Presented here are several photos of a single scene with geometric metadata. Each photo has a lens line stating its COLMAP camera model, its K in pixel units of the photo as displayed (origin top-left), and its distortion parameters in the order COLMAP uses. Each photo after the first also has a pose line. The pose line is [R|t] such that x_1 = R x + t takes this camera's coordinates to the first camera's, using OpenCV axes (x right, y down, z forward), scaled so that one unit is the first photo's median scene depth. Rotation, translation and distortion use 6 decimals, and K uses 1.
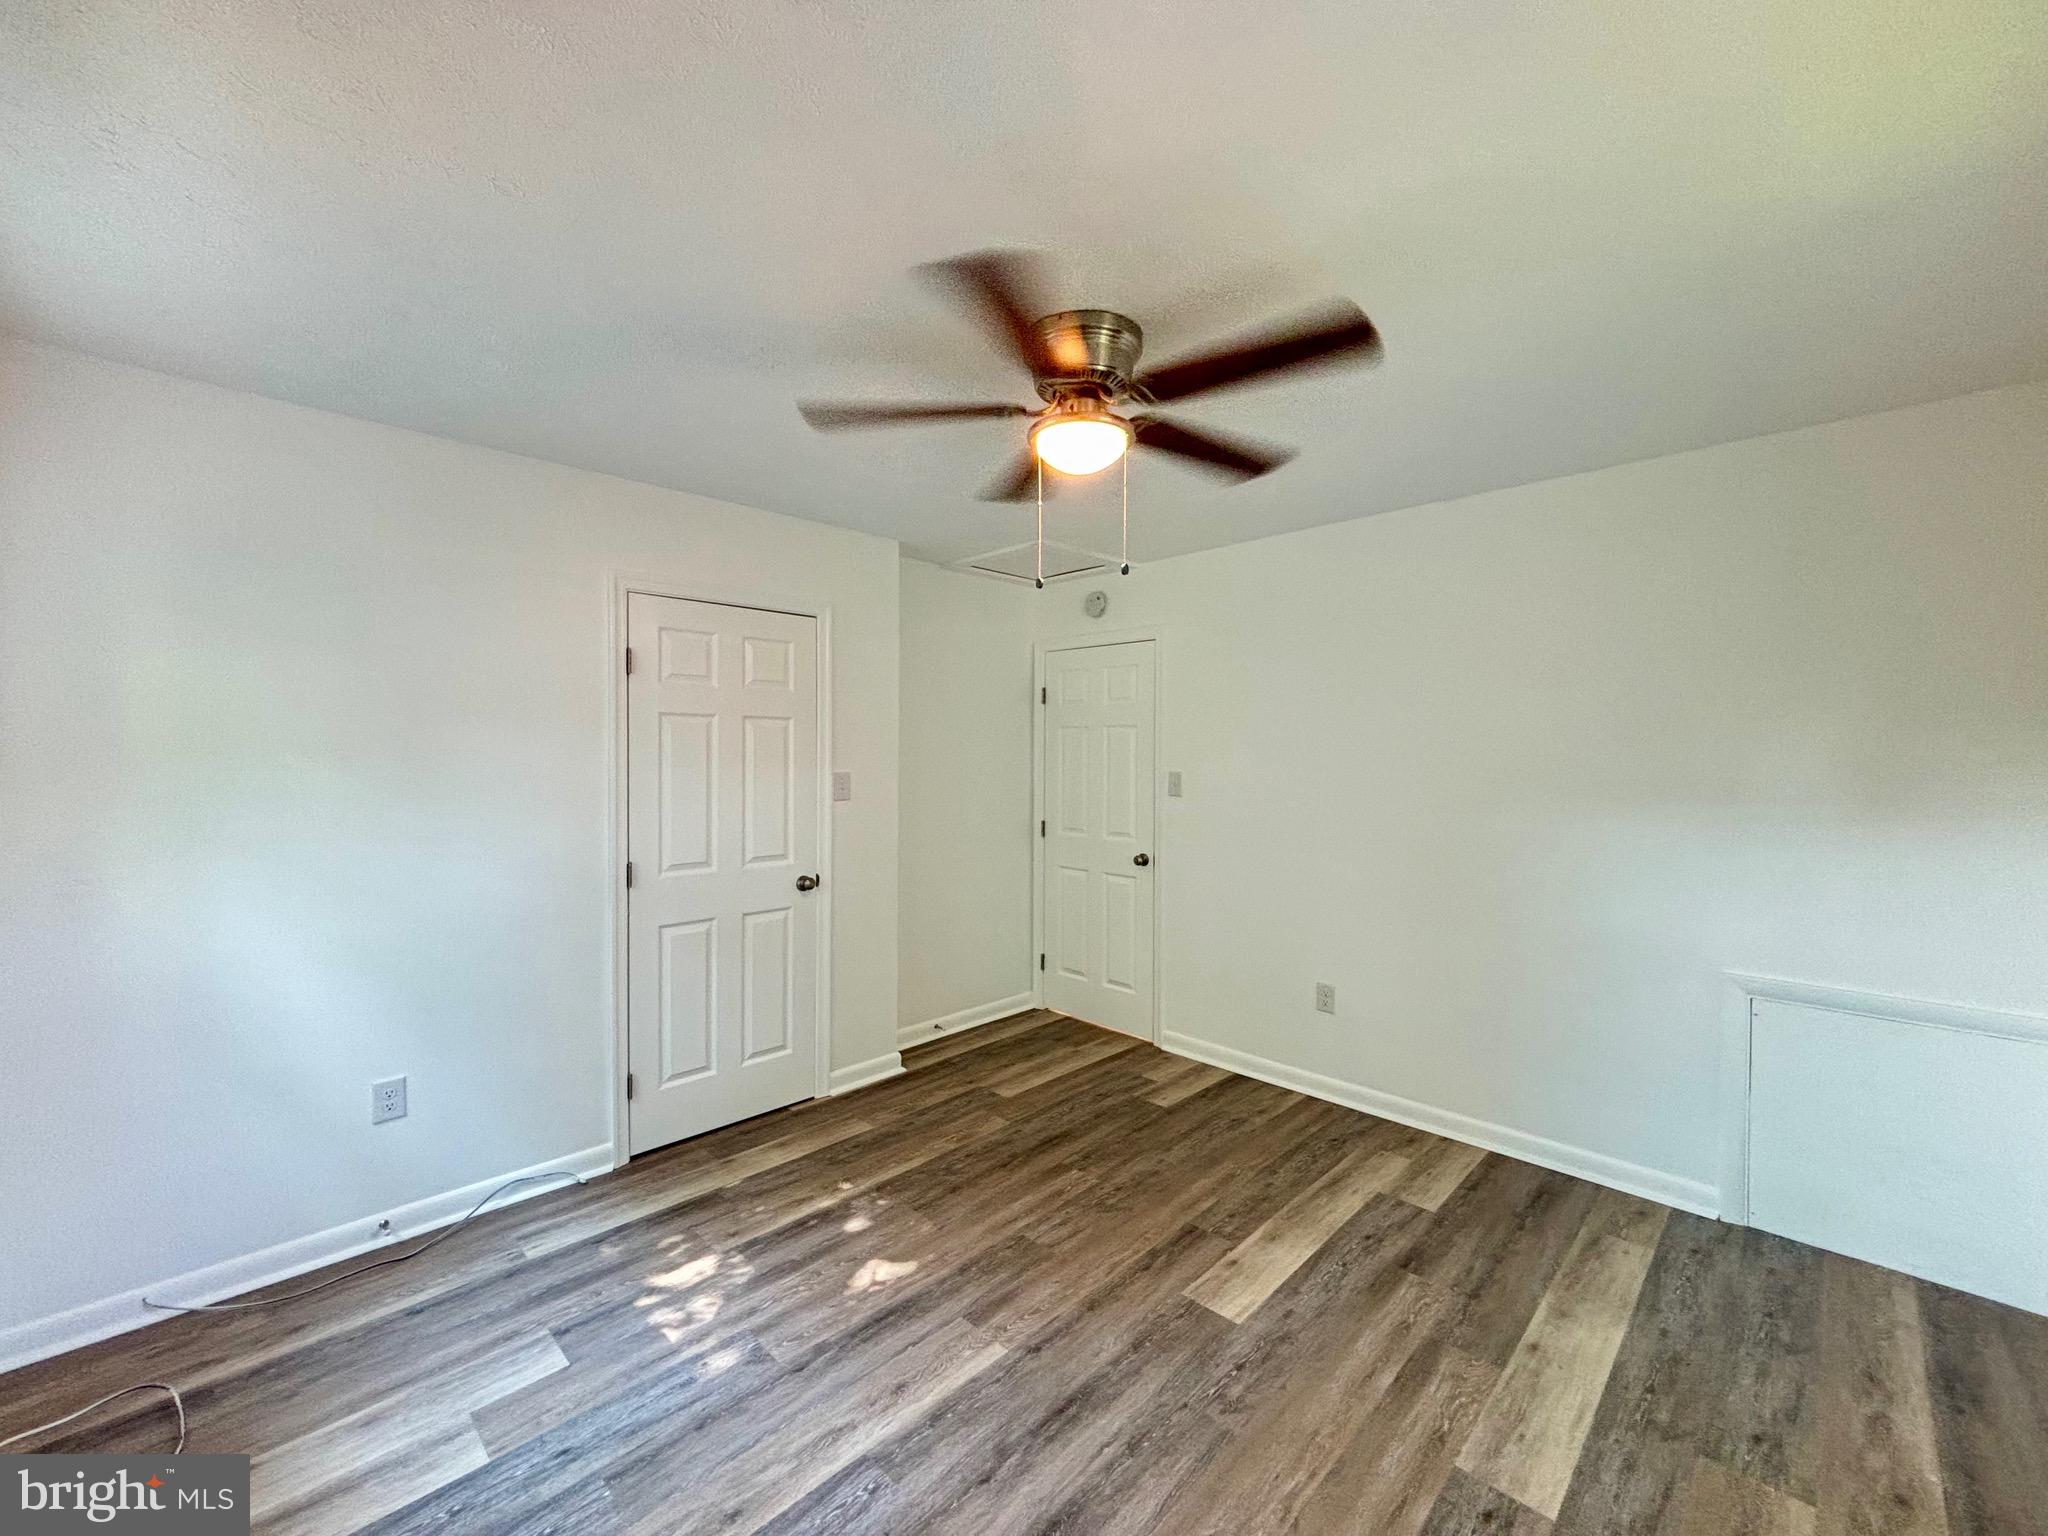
lens RADIAL K [[831.3, 0, 1019.7], [0, 831.3, 769.2], [0, 0, 1]] dist [-0.004463, 0.004413]
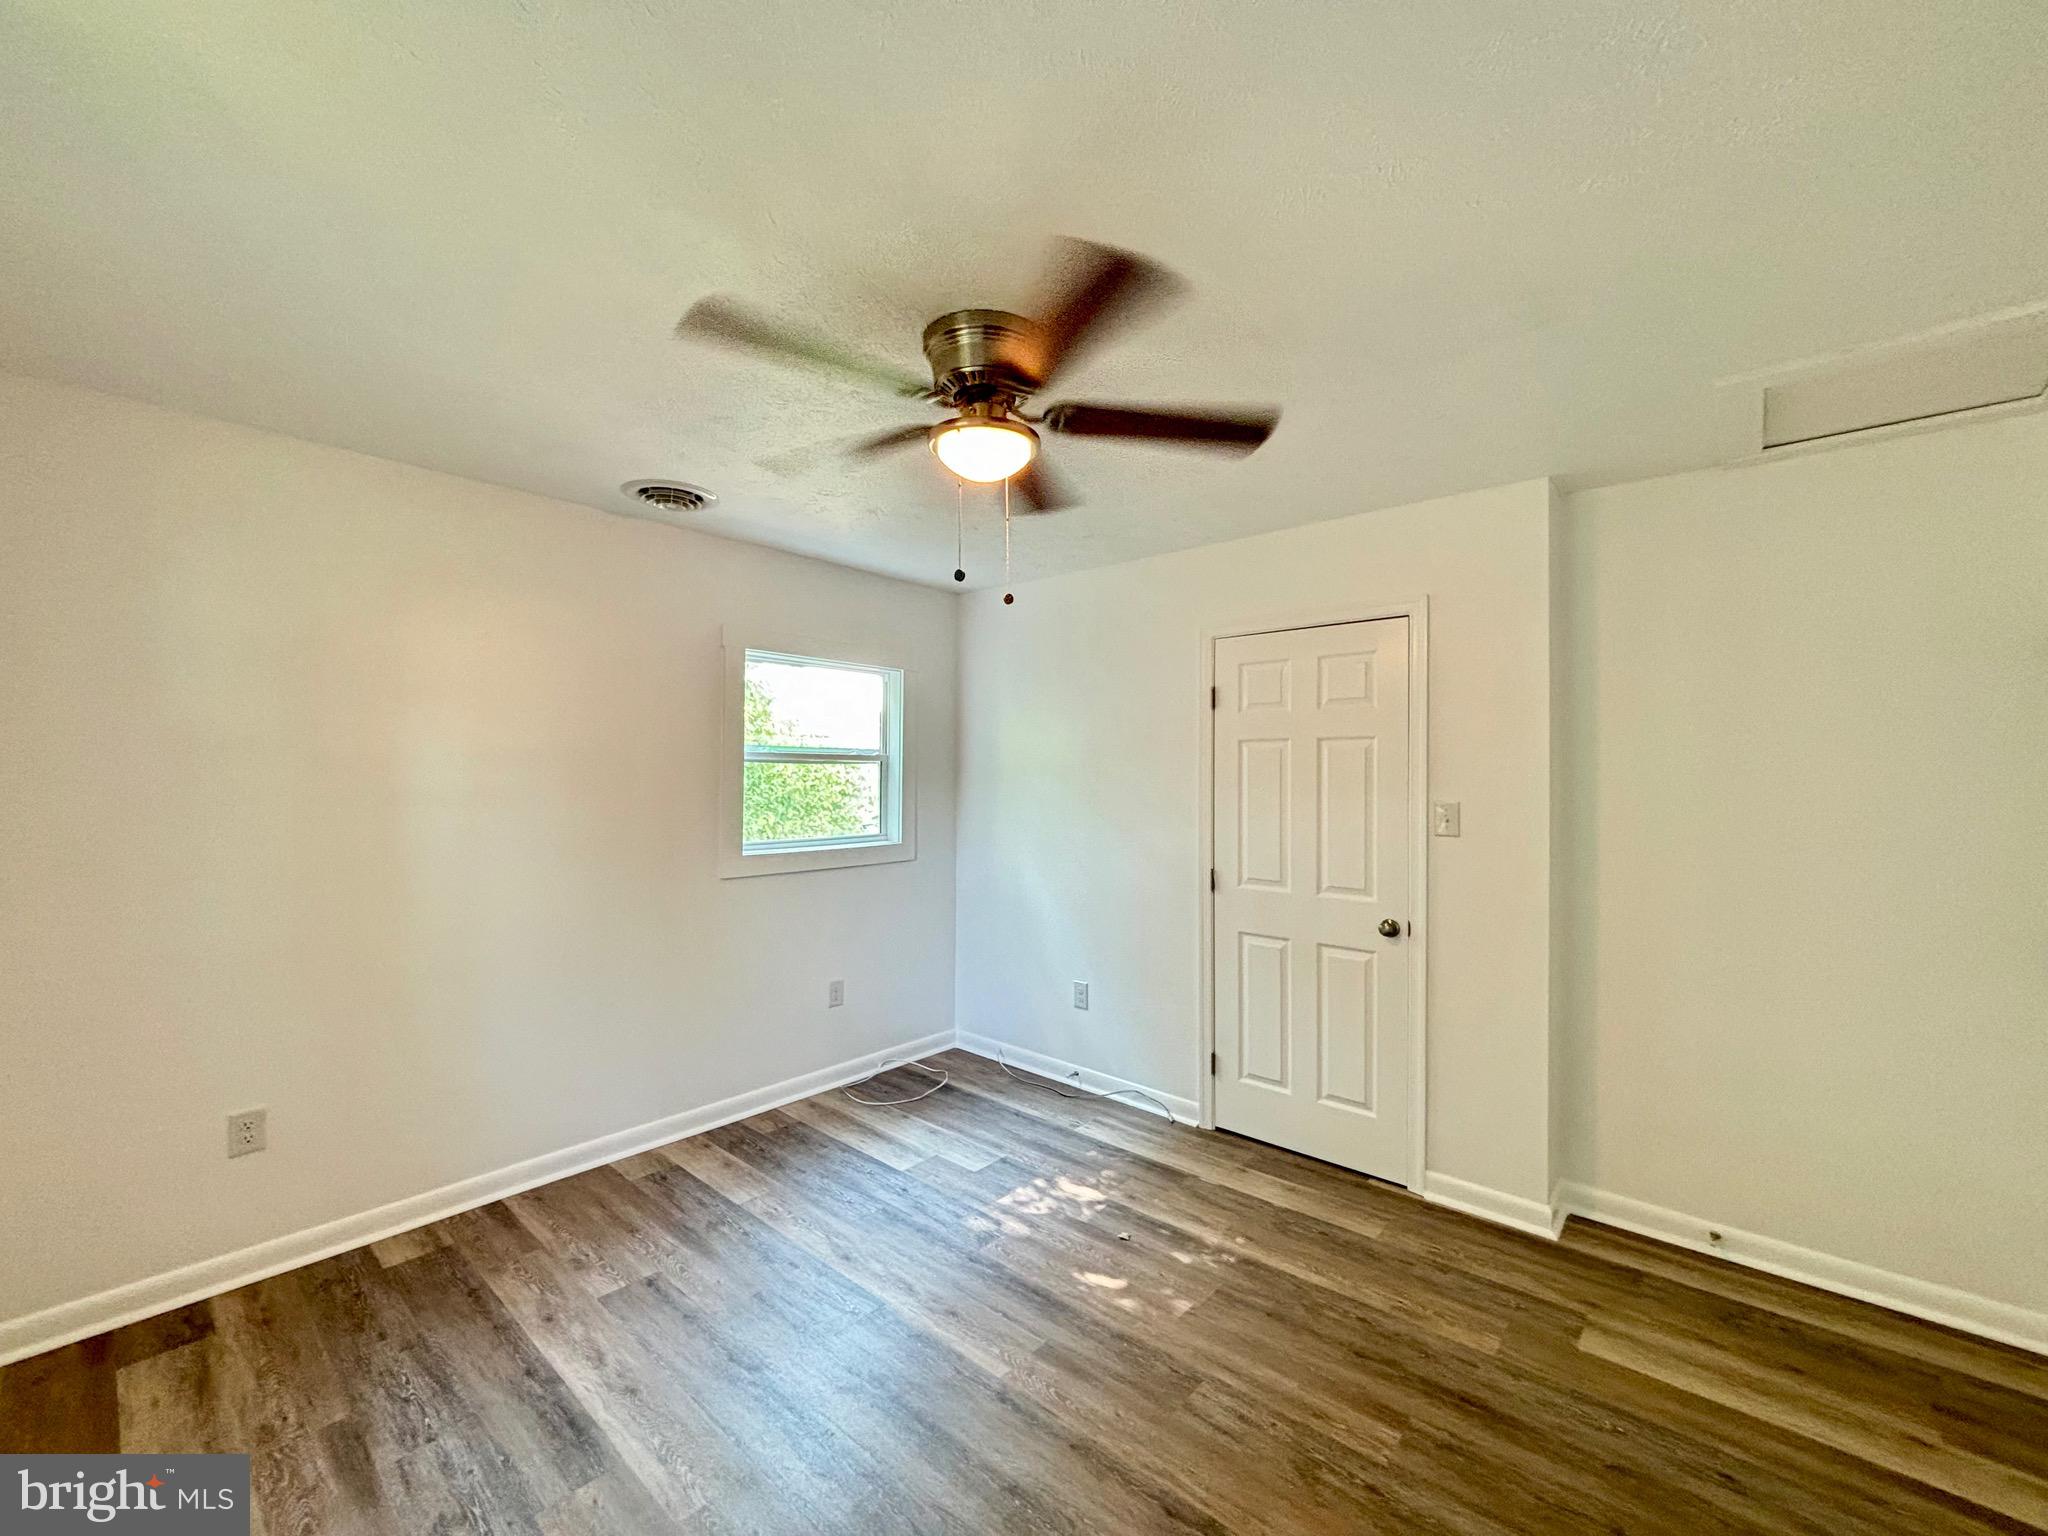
lens RADIAL K [[831.3, 0, 1019.1], [0, 831.3, 763.2], [0, 0, 1]] dist [-0.004463, 0.004413]
pose [[0.067879, -0.012868, -0.997611, 0.712325], [-0.029270, 0.999461, -0.014884, -0.012113], [0.997264, 0.030210, 0.067465, 0.677391]]
